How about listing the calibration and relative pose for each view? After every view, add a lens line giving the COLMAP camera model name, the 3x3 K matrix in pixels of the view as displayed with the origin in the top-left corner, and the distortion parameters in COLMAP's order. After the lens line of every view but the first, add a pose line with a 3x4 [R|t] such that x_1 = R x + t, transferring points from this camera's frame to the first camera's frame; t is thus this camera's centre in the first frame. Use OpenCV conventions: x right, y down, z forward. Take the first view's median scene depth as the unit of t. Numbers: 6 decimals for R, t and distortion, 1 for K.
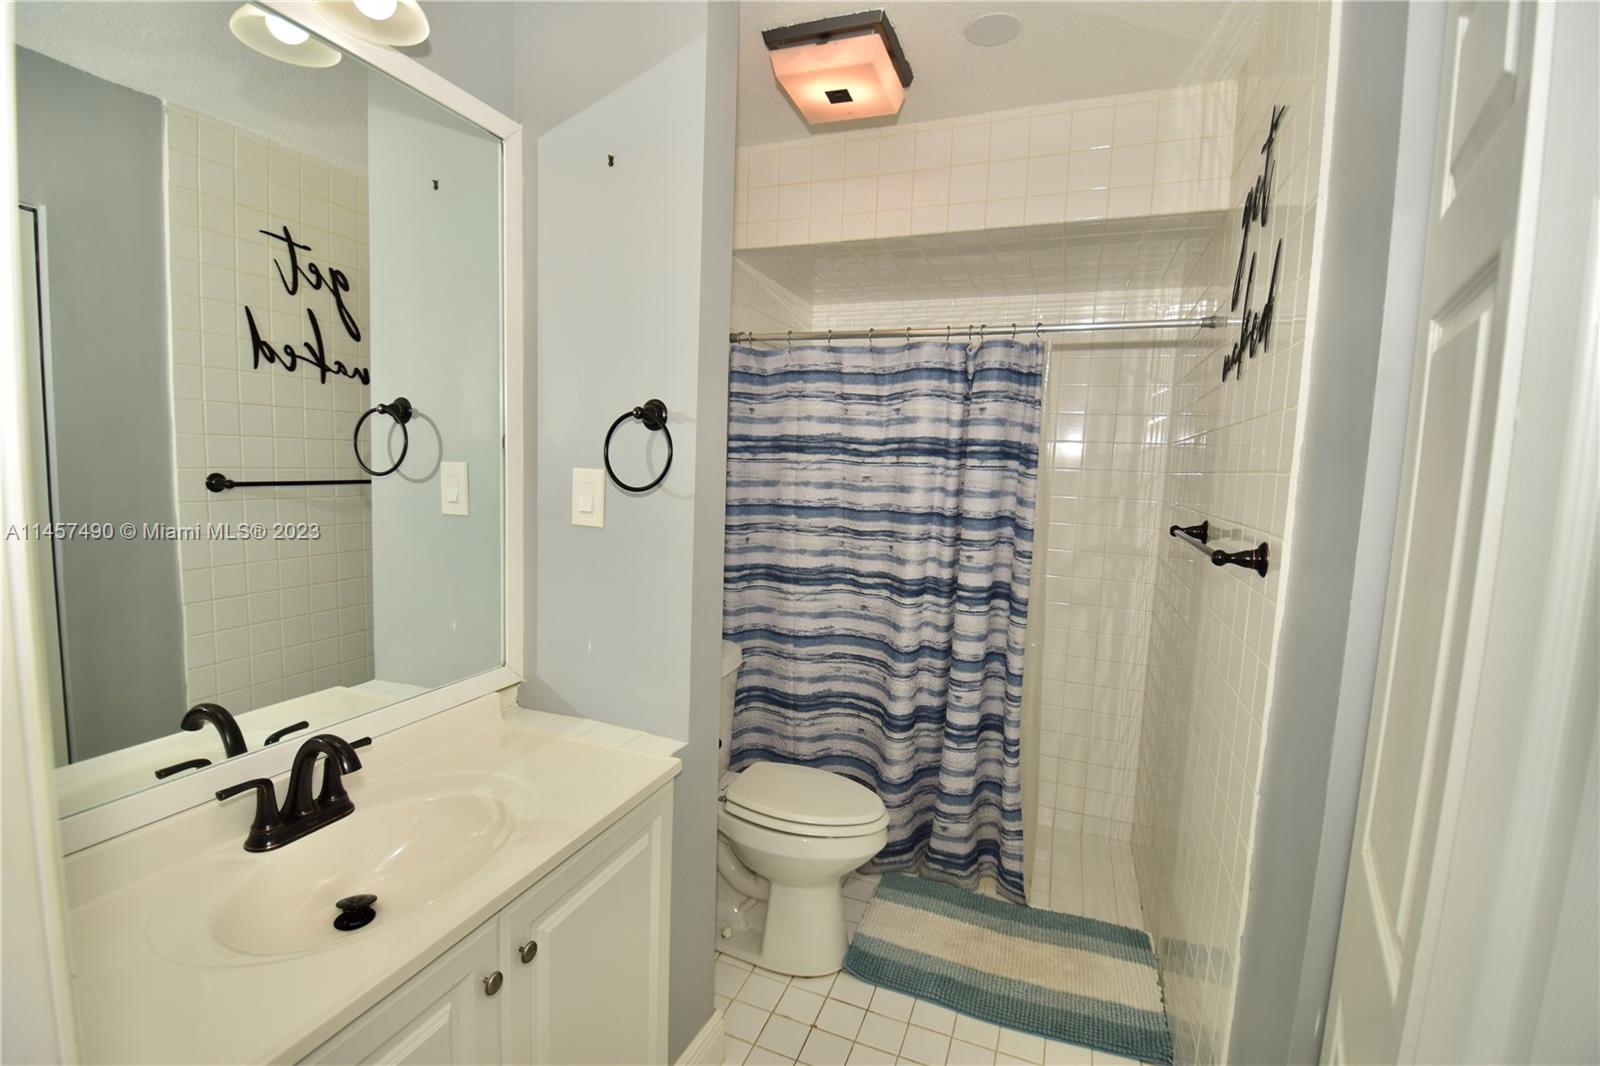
lens RADIAL K [[703.7, 0, 800.0], [0, 703.7, 533.0], [0, 0, 1]] dist [0.014236, -0.025500]
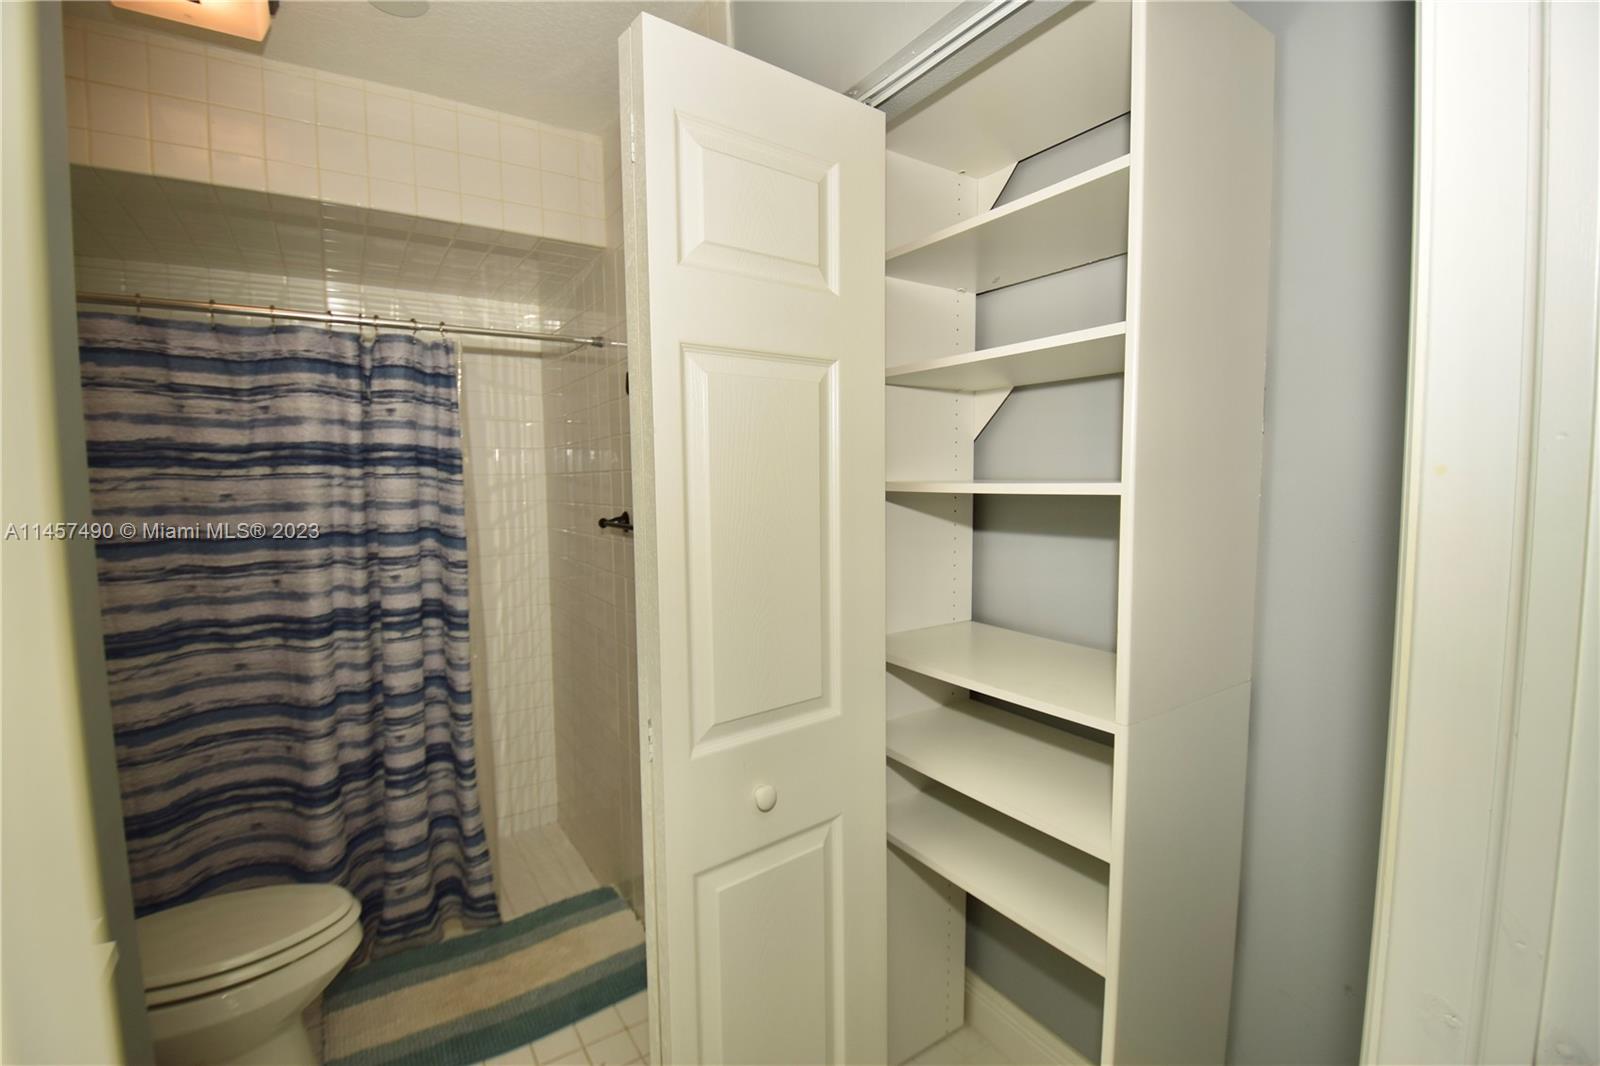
lens RADIAL K [[703.7, 0, 800.0], [0, 703.7, 533.0], [0, 0, 1]] dist [0.014236, -0.025500]
pose [[0.581127, -0.107710, 0.806653, -0.165785], [0.114805, 0.992140, 0.049771, -0.006047], [-0.805674, 0.063685, 0.588926, 0.062169]]
